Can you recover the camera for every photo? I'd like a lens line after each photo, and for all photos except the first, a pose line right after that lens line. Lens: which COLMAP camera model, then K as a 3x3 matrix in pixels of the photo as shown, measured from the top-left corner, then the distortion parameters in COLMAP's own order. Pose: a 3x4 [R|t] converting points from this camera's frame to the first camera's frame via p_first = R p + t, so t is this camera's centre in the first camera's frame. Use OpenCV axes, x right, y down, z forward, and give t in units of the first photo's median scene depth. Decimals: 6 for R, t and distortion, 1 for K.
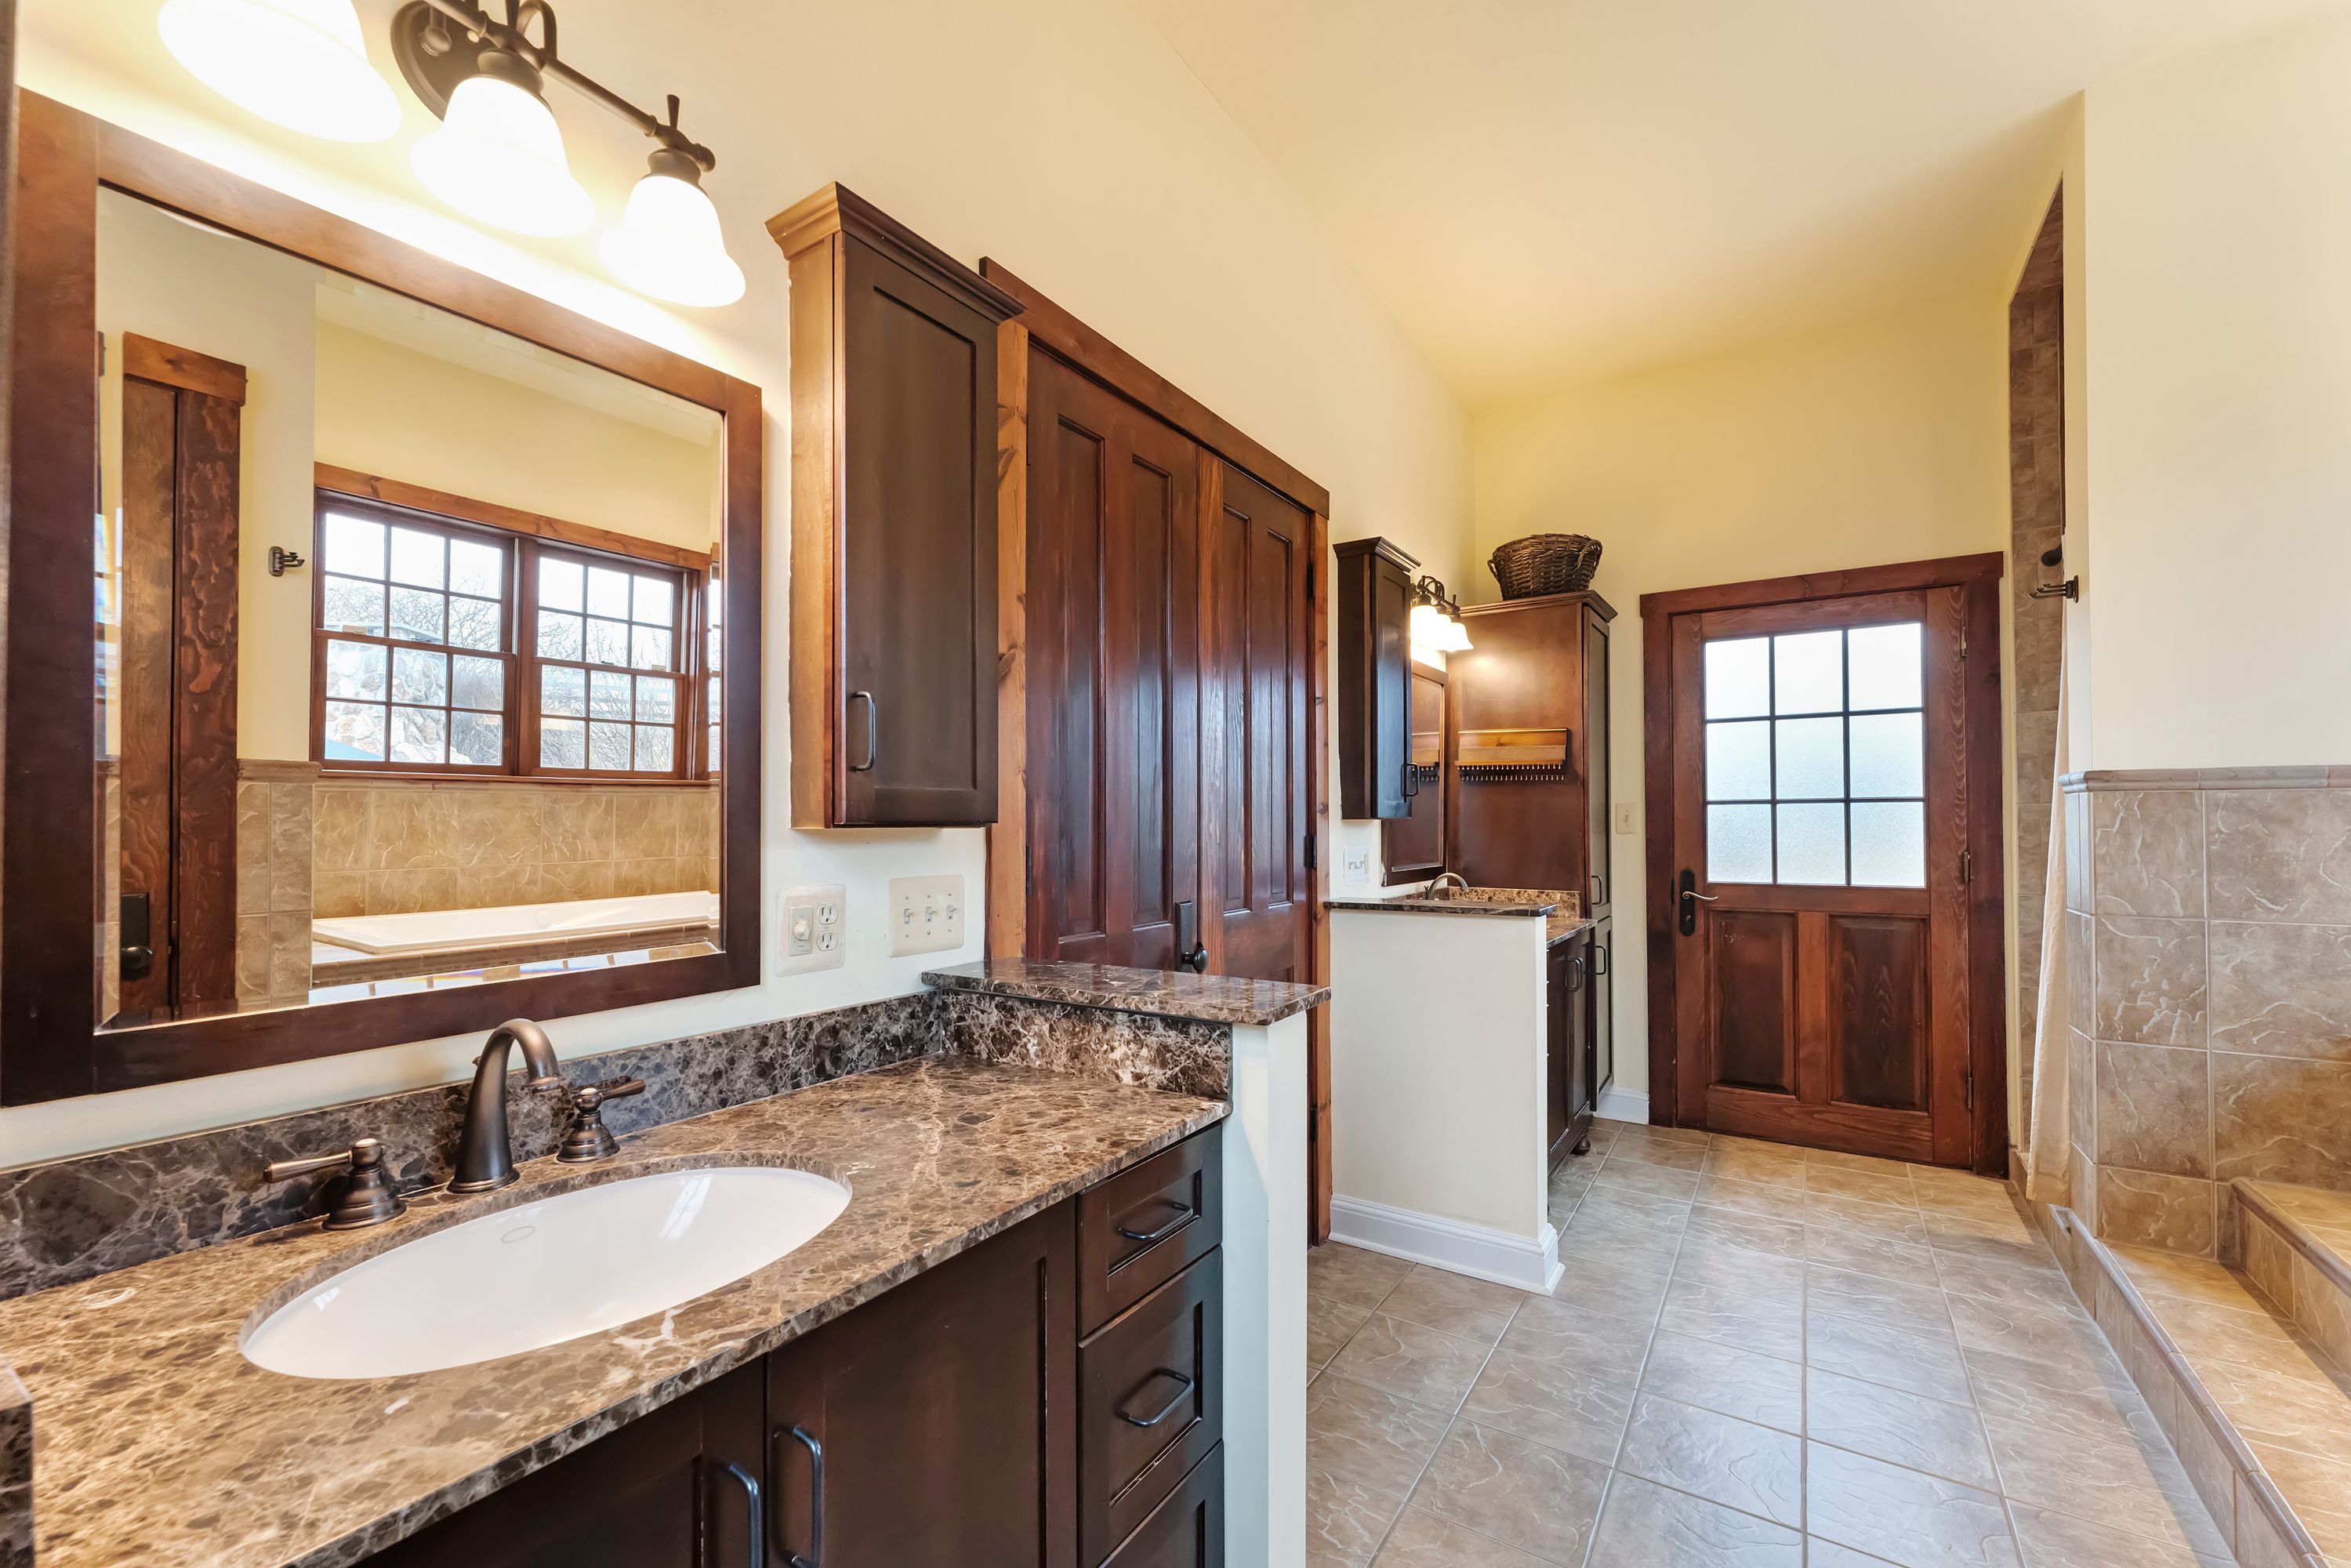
lens RADIAL K [[959.5, 0, 1153.8], [0, 959.5, 792.5], [0, 0, 1]] dist [-0.000269, -0.000313]
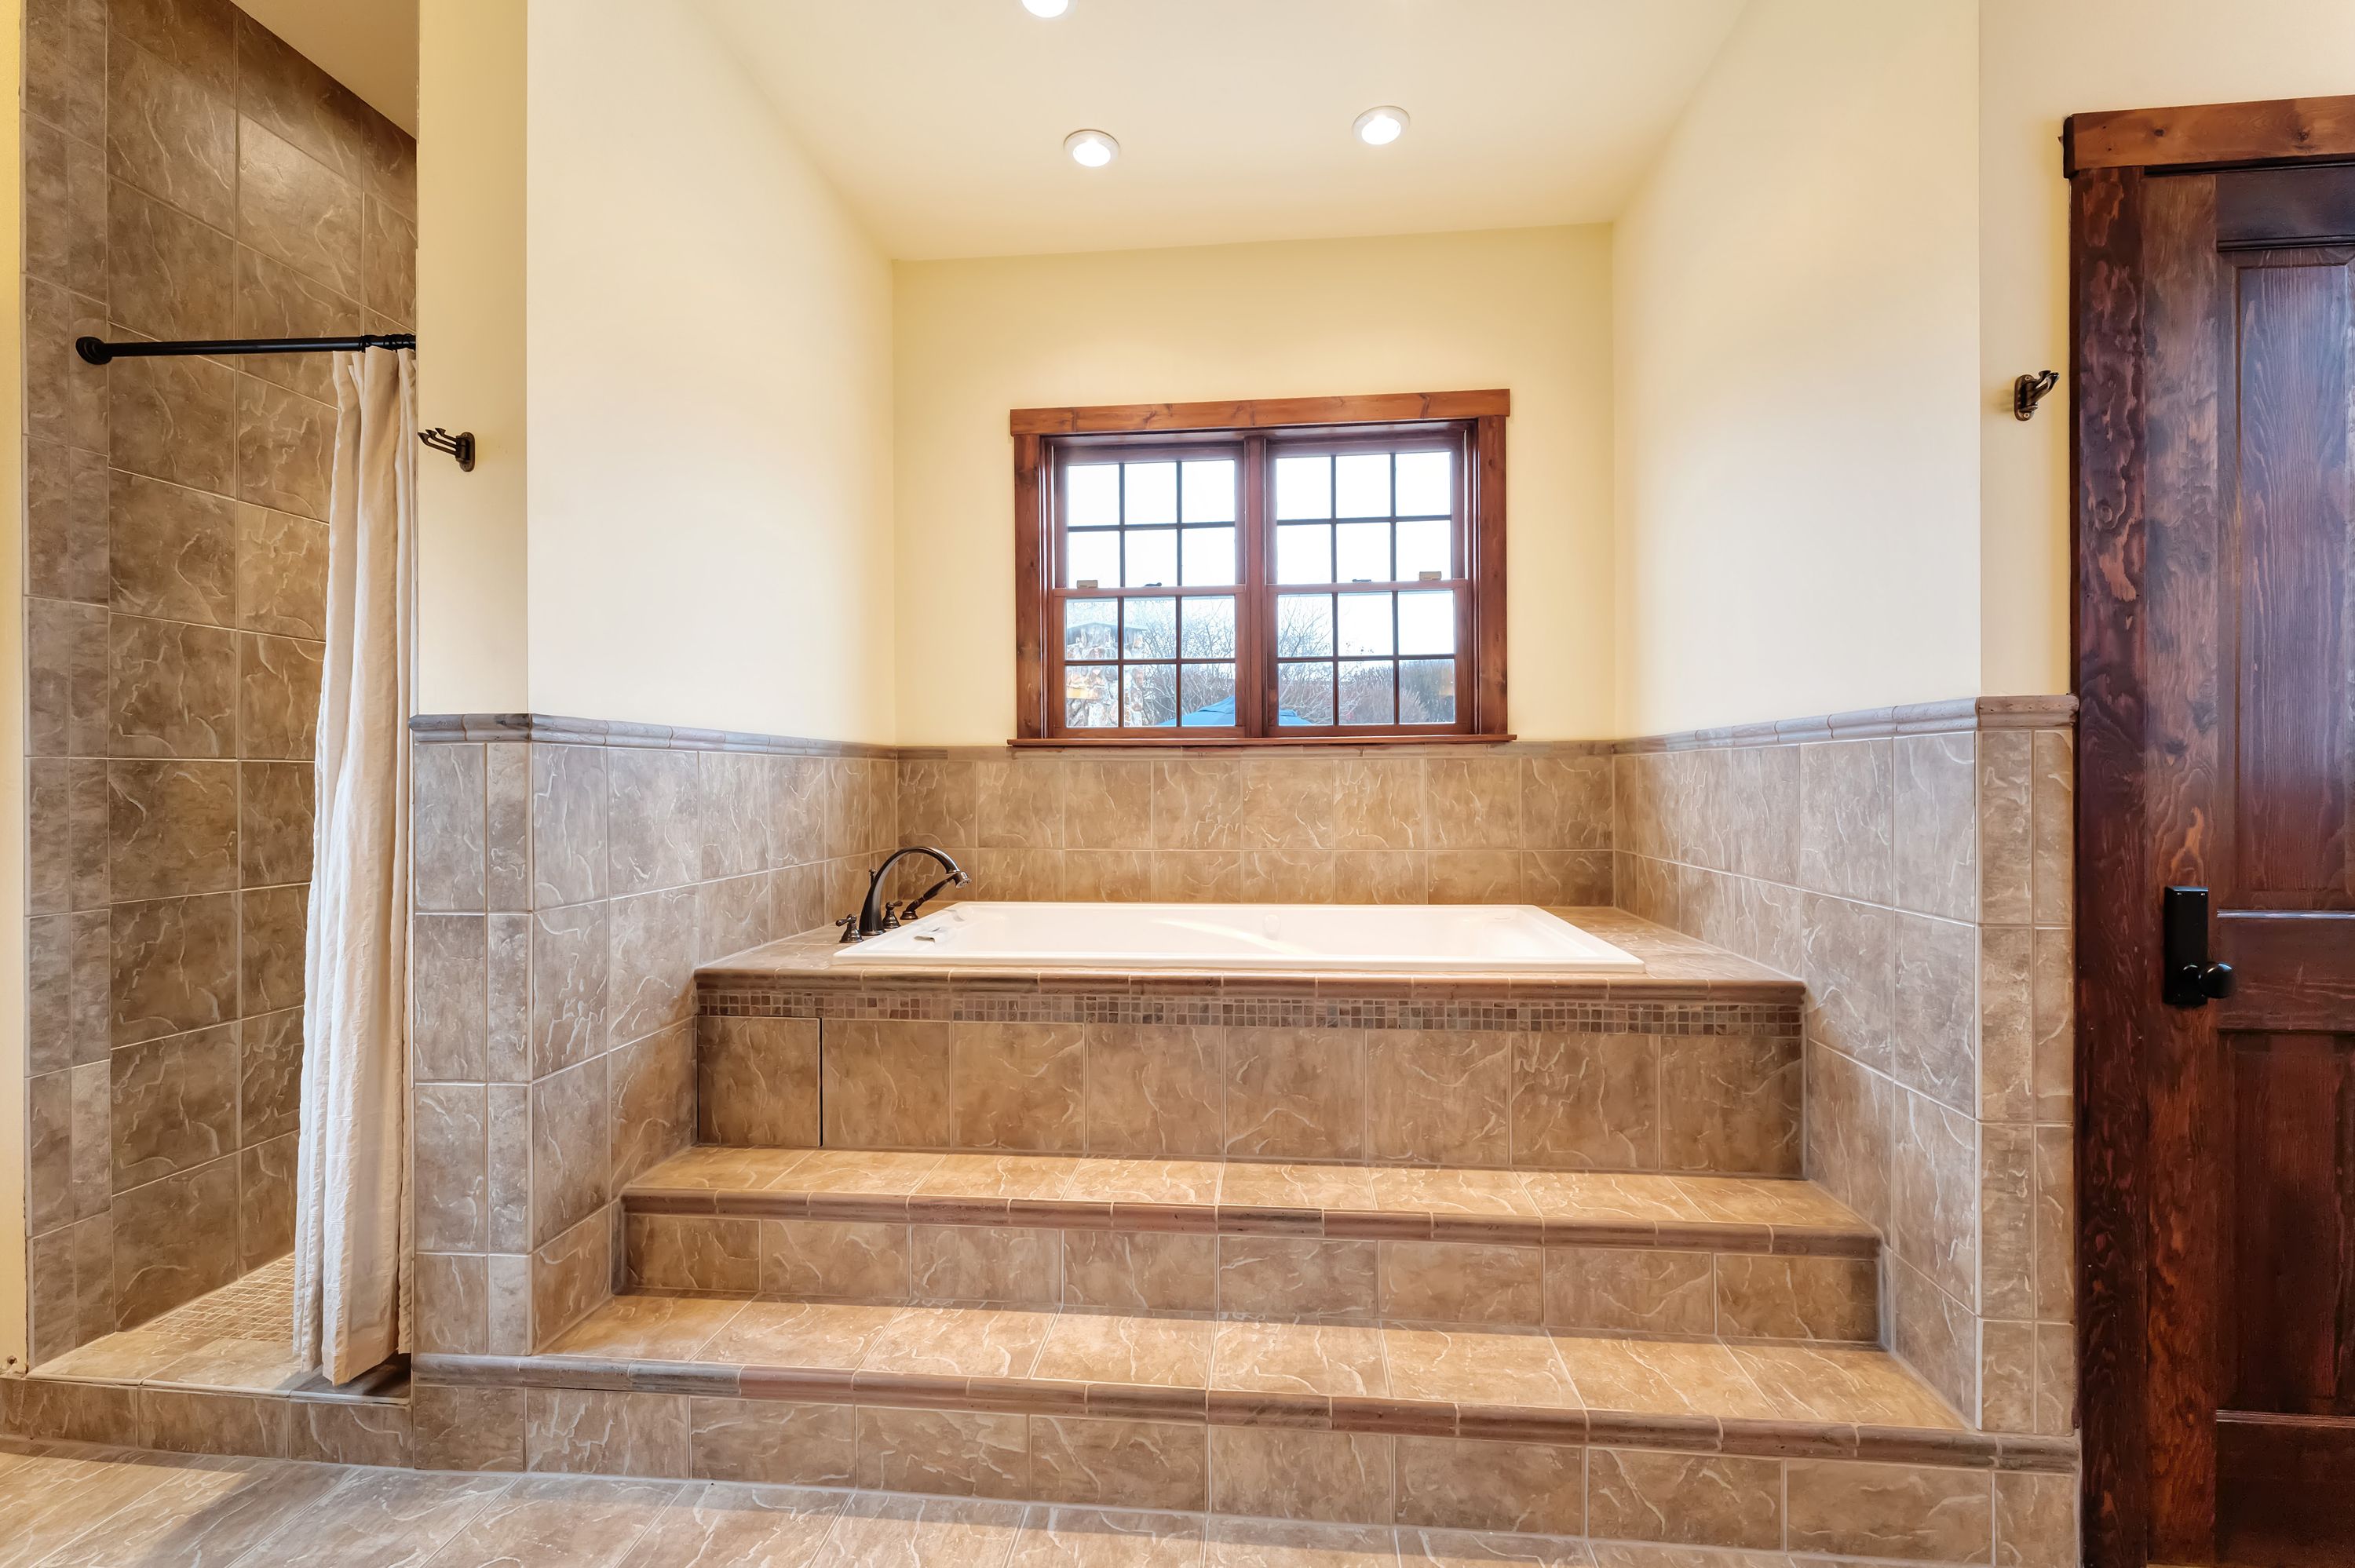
lens RADIAL K [[934.8, 0, 1200.8], [0, 934.8, 781.9], [0, 0, 1]] dist [0.000607, -0.000154]
pose [[-0.488142, 0.002738, 0.872760, 0.116057], [-0.019665, 0.999707, -0.014135, 0.030002], [-0.872542, -0.024063, -0.487945, 0.943544]]
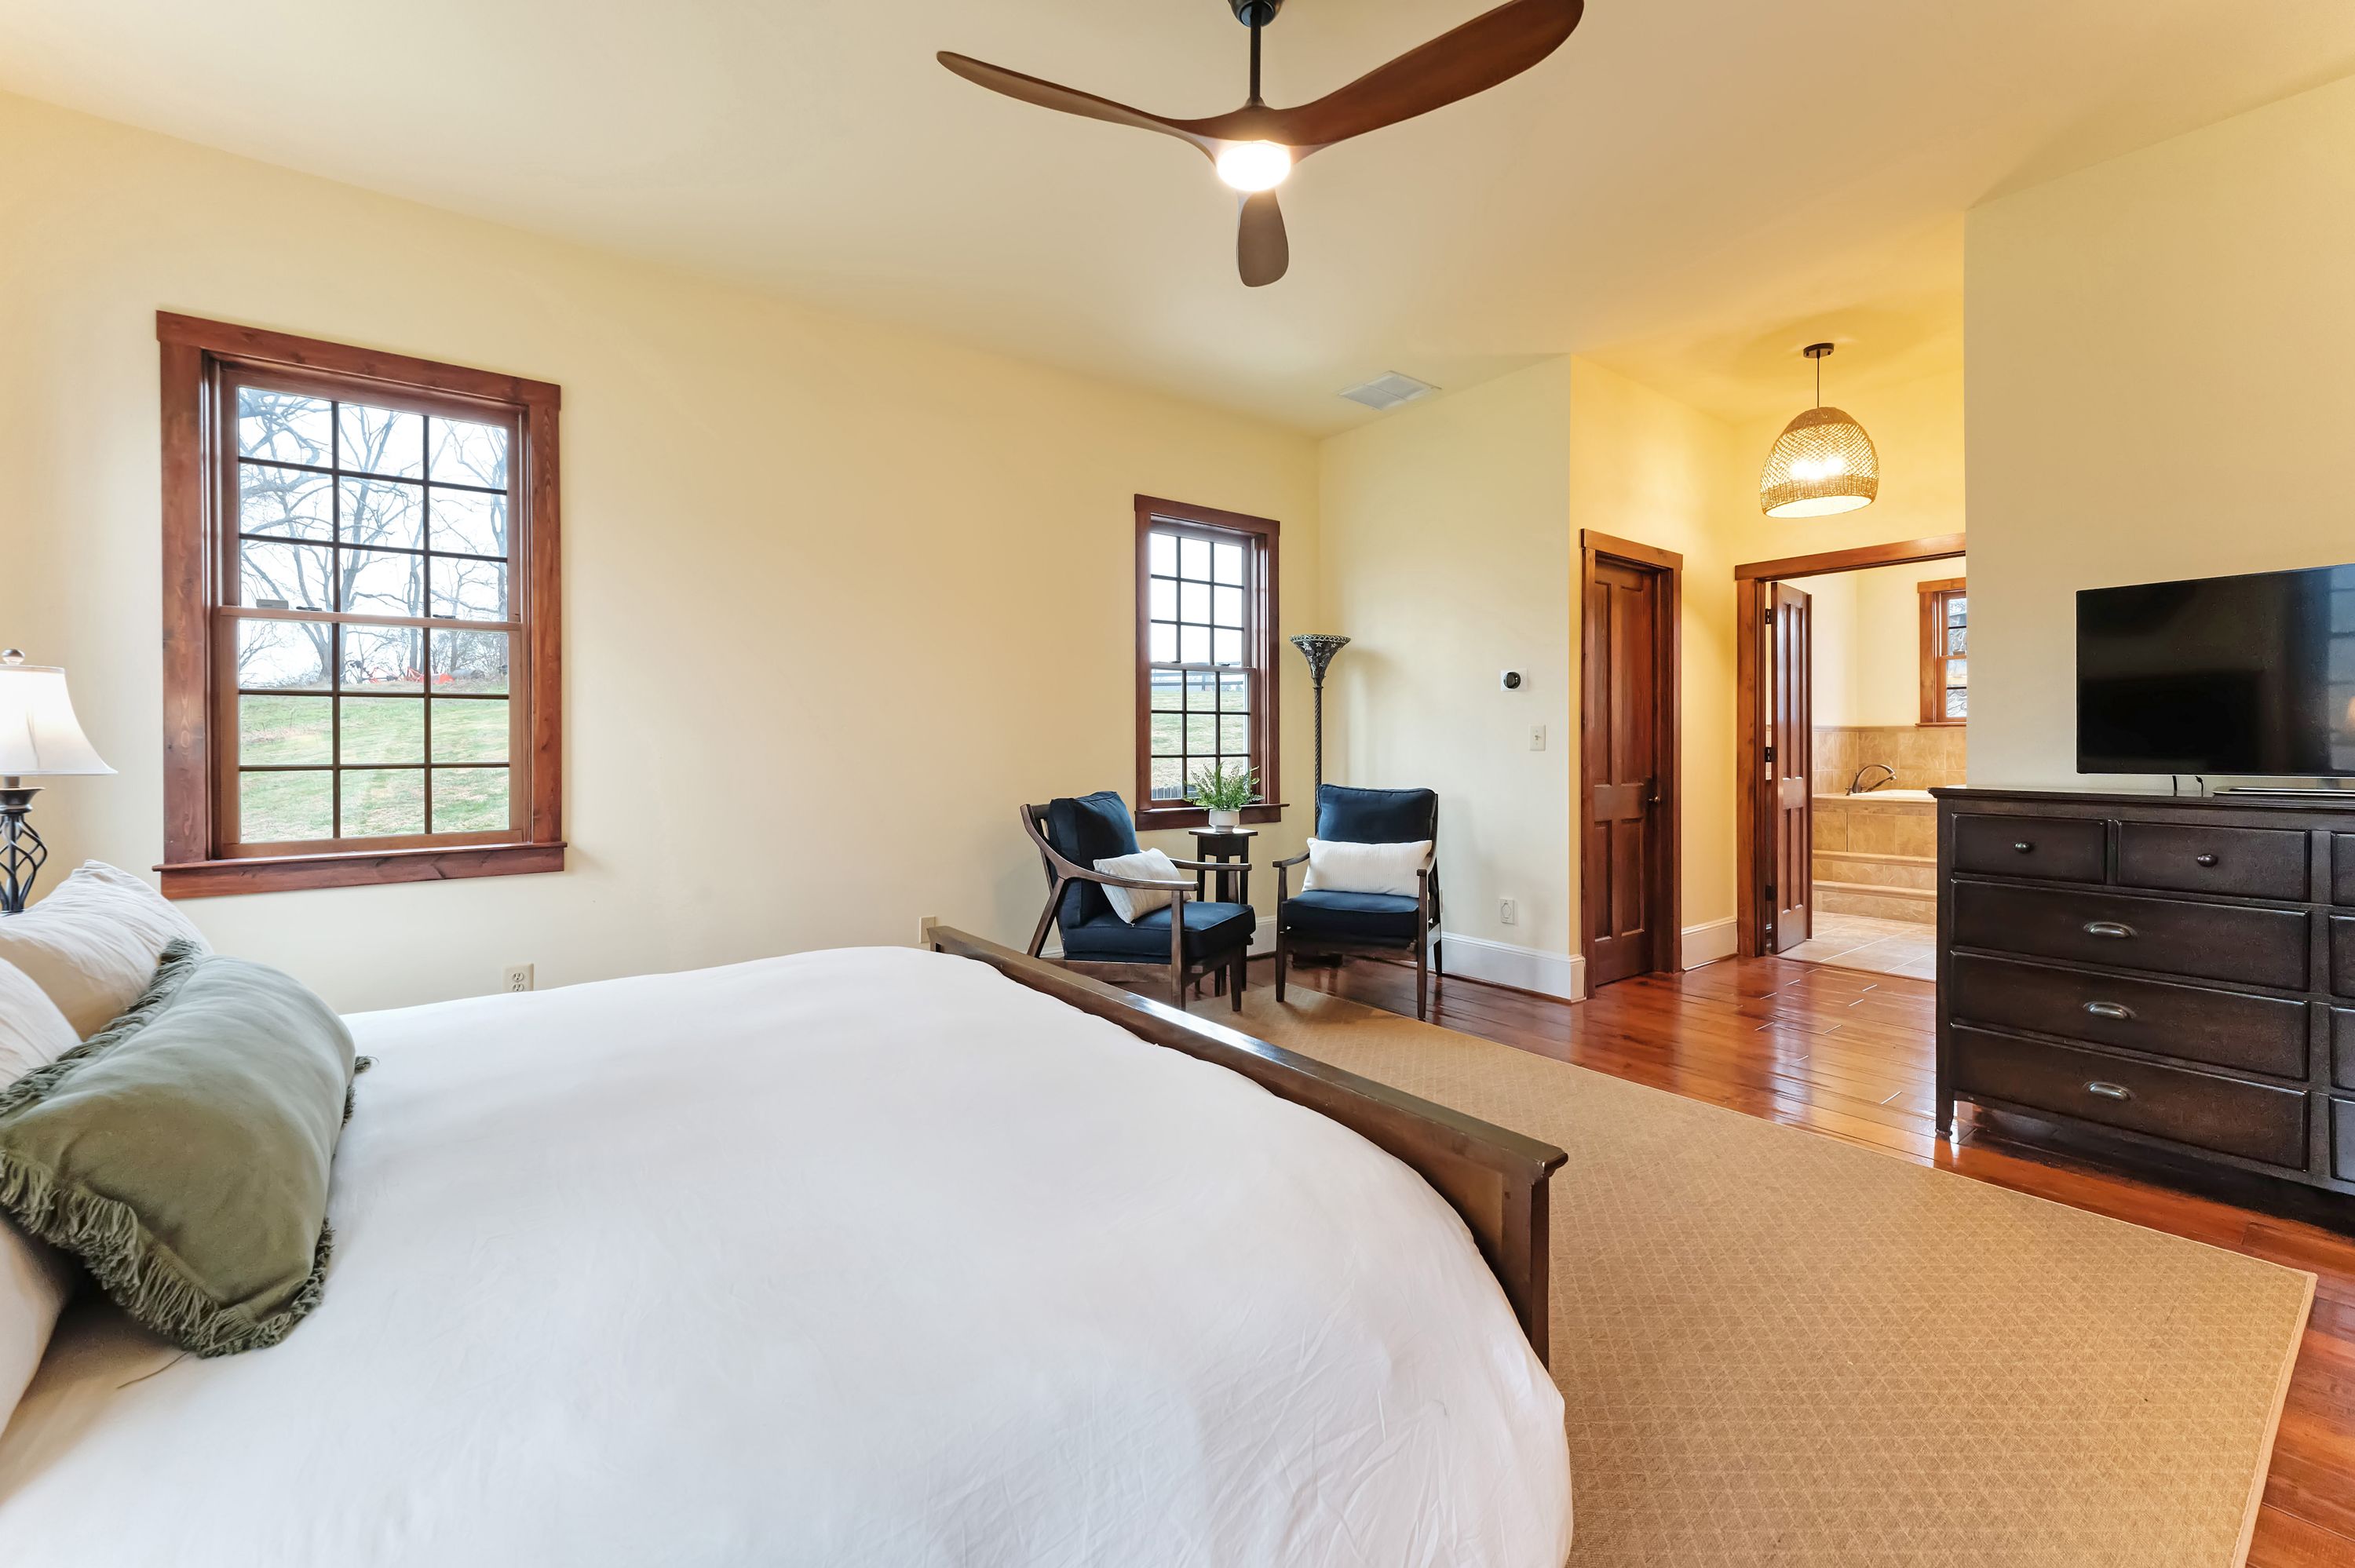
lens RADIAL K [[967.0, 0, 1172.0], [0, 967.0, 757.0], [0, 0, 1]] dist [-0.000966, -0.000425]
pose [[0.325980, -0.012121, 0.945299, -2.644614], [-0.020970, 0.999579, 0.020048, 0.059169], [-0.945144, -0.026359, 0.325588, 1.894391]]
